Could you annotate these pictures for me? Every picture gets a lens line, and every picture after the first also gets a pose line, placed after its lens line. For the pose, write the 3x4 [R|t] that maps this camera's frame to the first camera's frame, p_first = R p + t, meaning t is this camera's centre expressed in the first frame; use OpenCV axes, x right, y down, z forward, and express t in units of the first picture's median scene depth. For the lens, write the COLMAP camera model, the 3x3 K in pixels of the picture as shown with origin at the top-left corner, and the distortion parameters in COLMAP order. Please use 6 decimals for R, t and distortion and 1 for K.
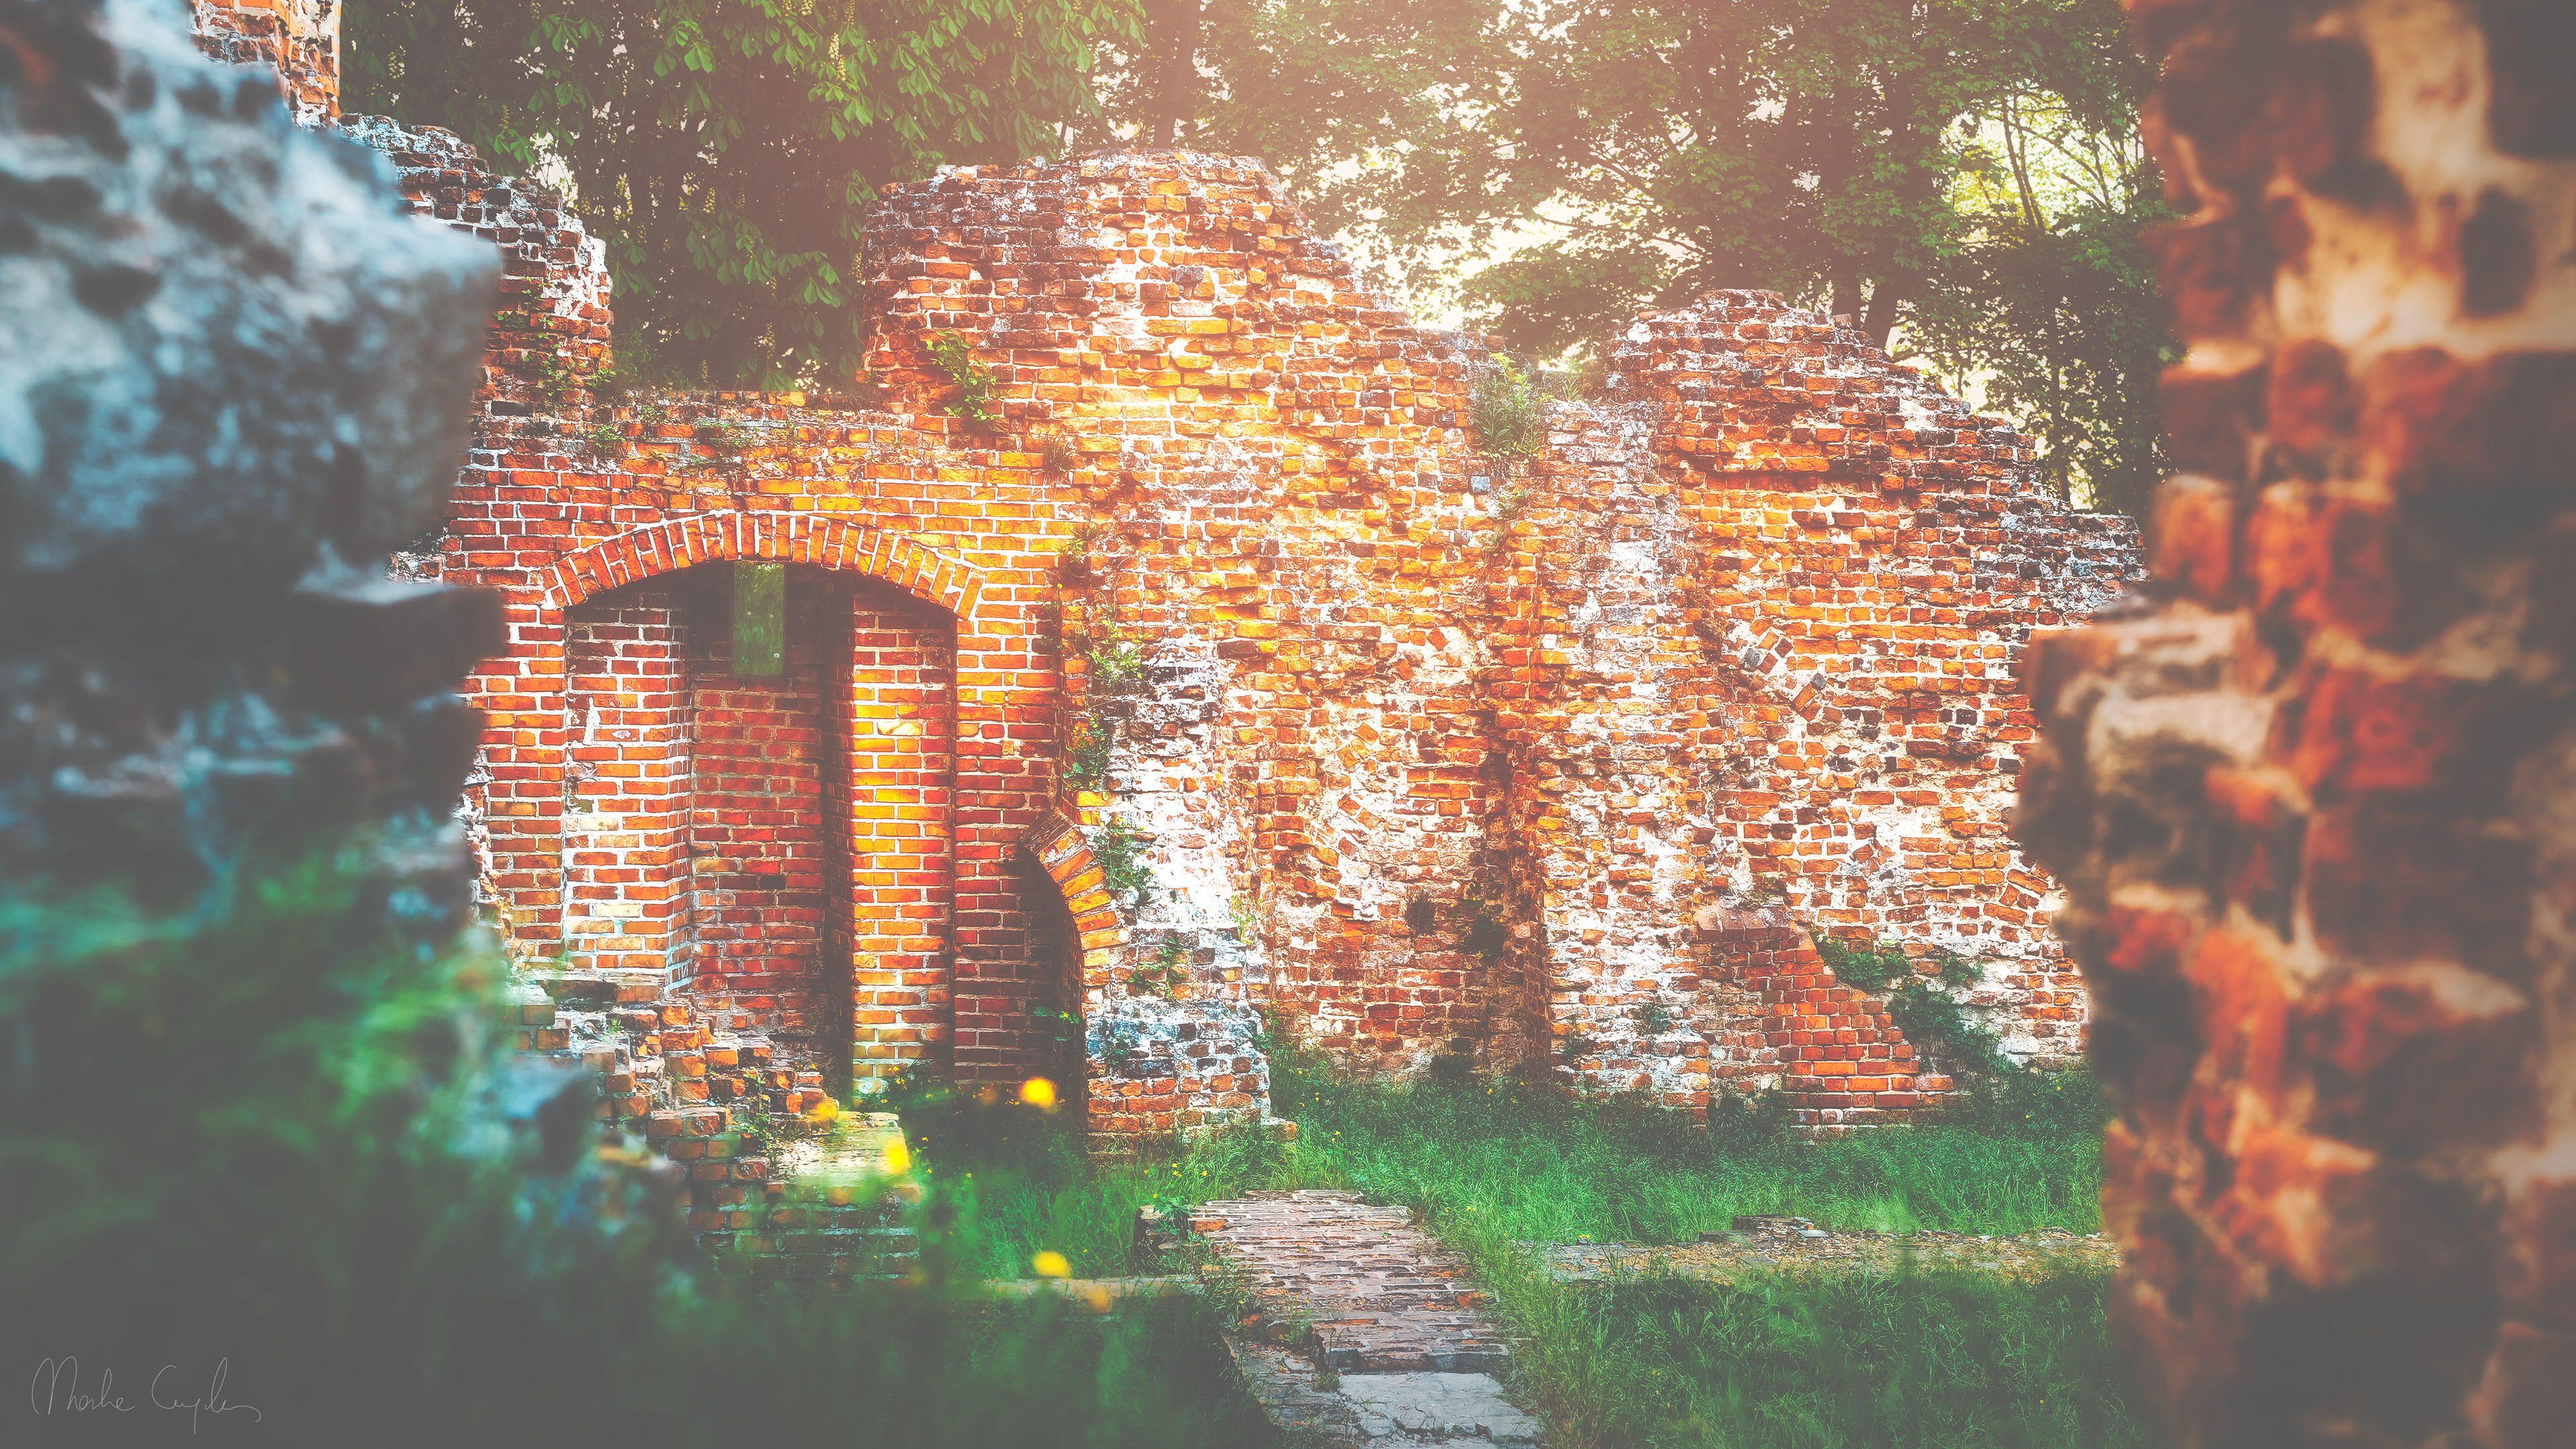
lens RADIAL K [[3823.2, 0, 1288.0], [0, 3823.2, 724.5], [0, 0, 1]] dist [0.099395, -0.041249]
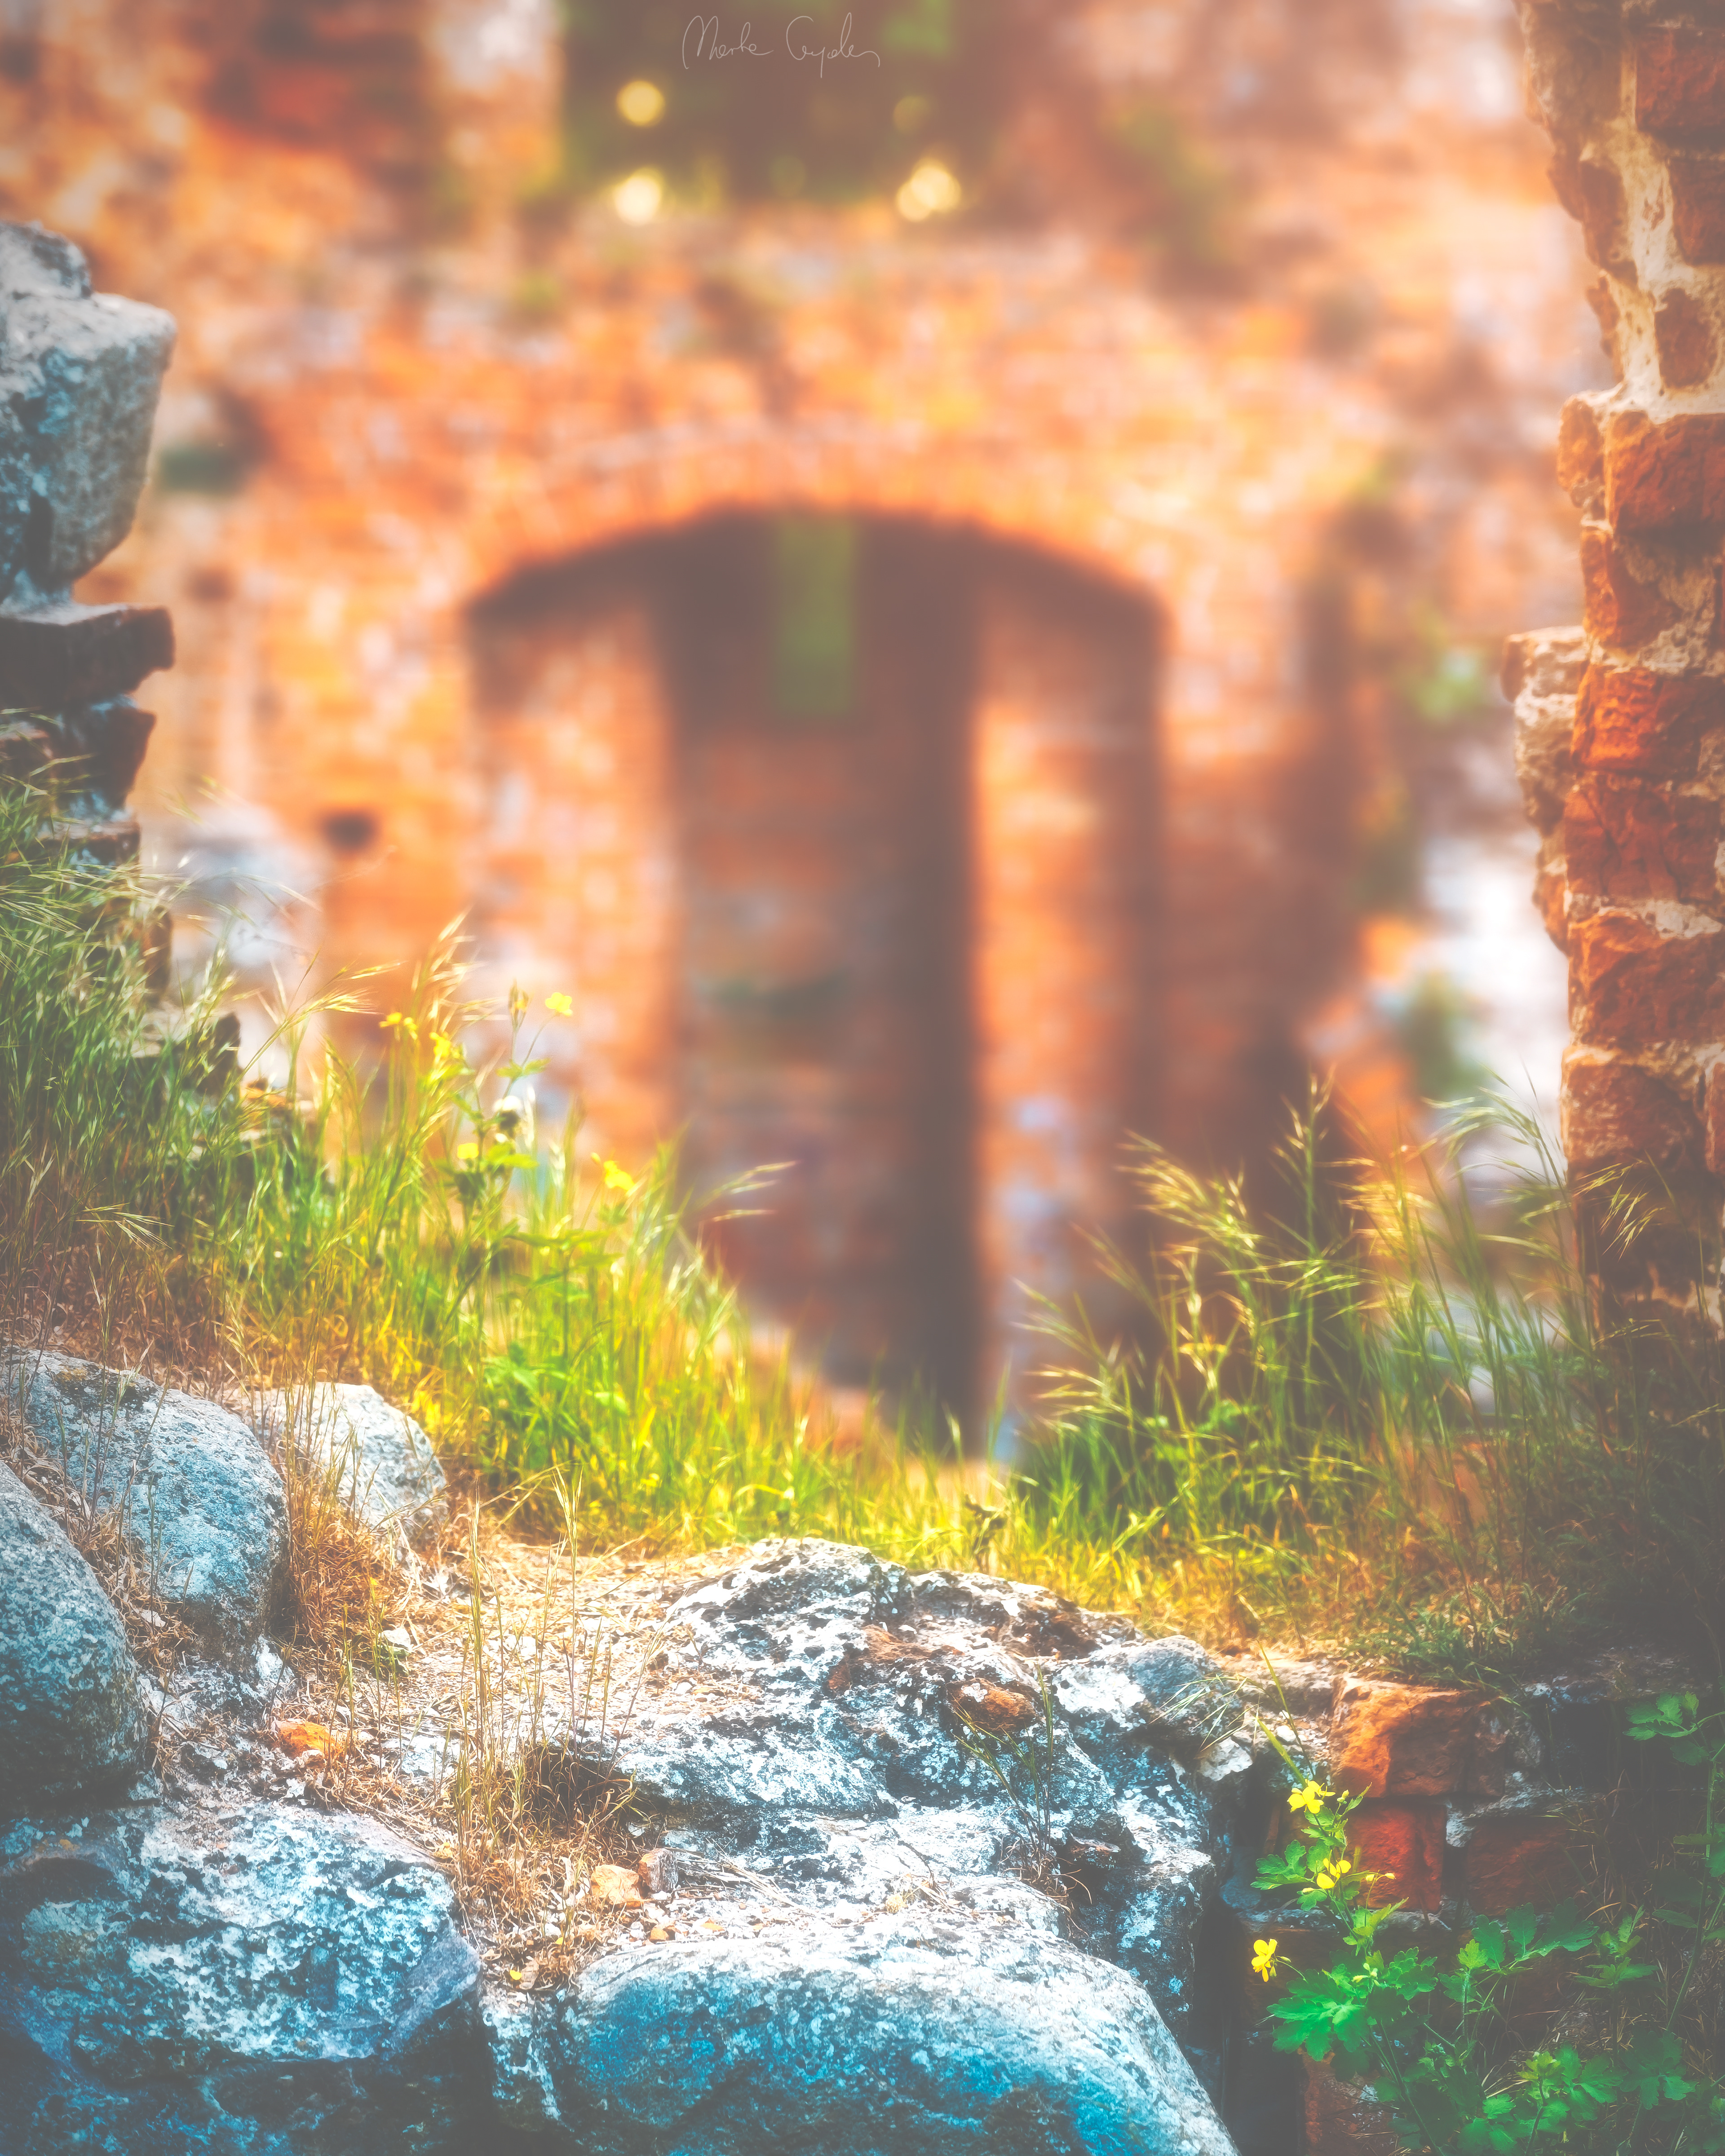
lens RADIAL K [[7784.5, 0, 862.5], [0, 7784.5, 1078.0], [0, 0, 1]] dist [-0.643135, 0.851204]
pose [[0.989845, -0.000199, -0.142151, 0.035245], [0.004869, 0.999460, 0.032501, 0.003268], [0.142068, -0.032863, 0.989311, -0.135287]]
